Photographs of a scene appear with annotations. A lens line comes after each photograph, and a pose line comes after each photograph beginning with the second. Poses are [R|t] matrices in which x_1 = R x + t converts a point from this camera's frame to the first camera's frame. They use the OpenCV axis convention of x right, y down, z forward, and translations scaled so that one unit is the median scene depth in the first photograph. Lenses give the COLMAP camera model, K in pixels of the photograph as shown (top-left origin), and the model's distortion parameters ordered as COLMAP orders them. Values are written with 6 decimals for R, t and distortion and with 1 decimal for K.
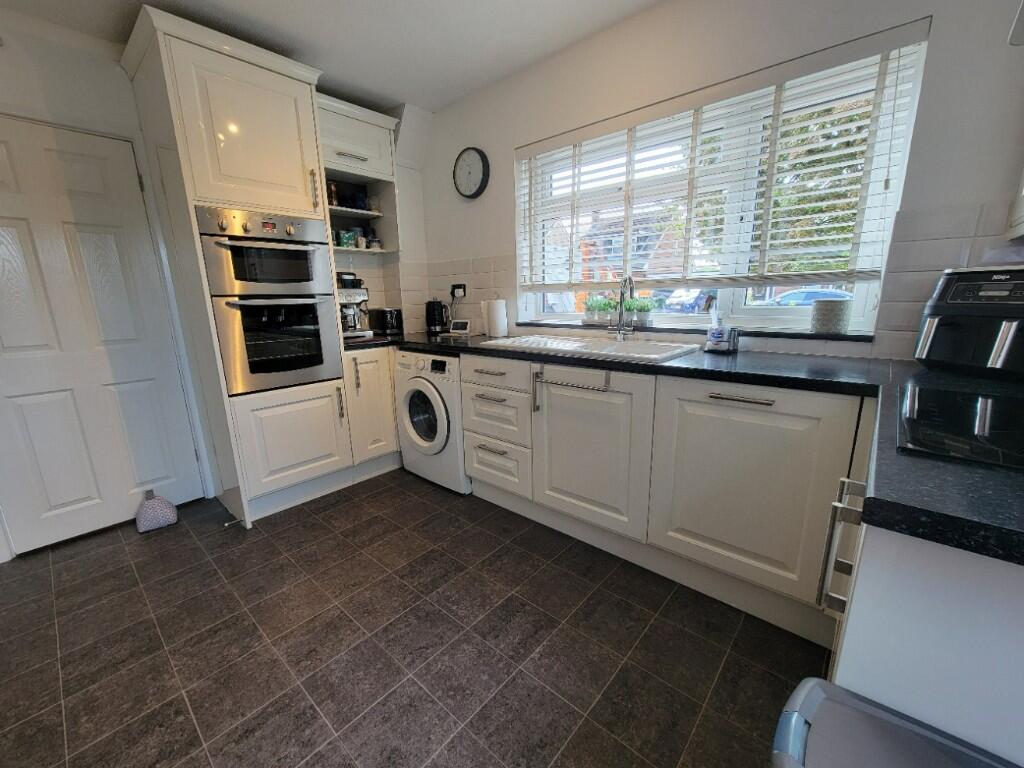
lens RADIAL K [[417.6, 0, 504.2], [0, 417.6, 388.5], [0, 0, 1]] dist [-0.000903, 0.000056]
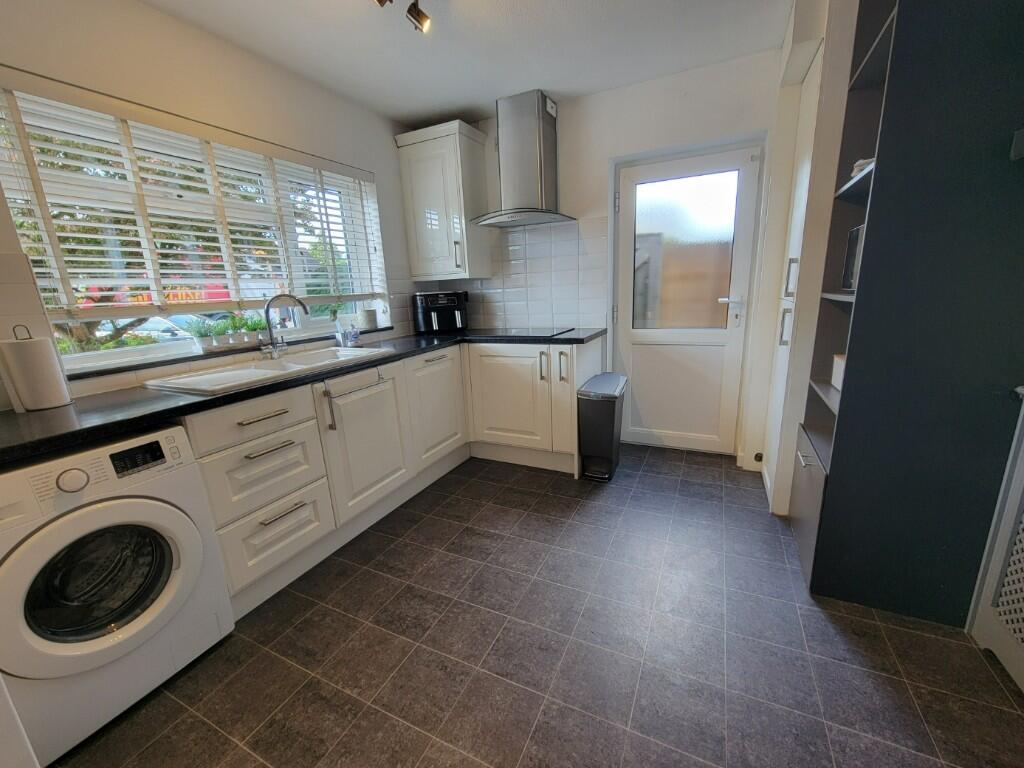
lens RADIAL K [[417.6, 0, 507.6], [0, 417.6, 390.2], [0, 0, 1]] dist [-0.000903, 0.000056]
pose [[-0.263792, -0.195881, 0.944481, -0.949293], [0.265252, 0.926682, 0.266274, -0.185920], [-0.927392, 0.320766, -0.192494, 0.793424]]
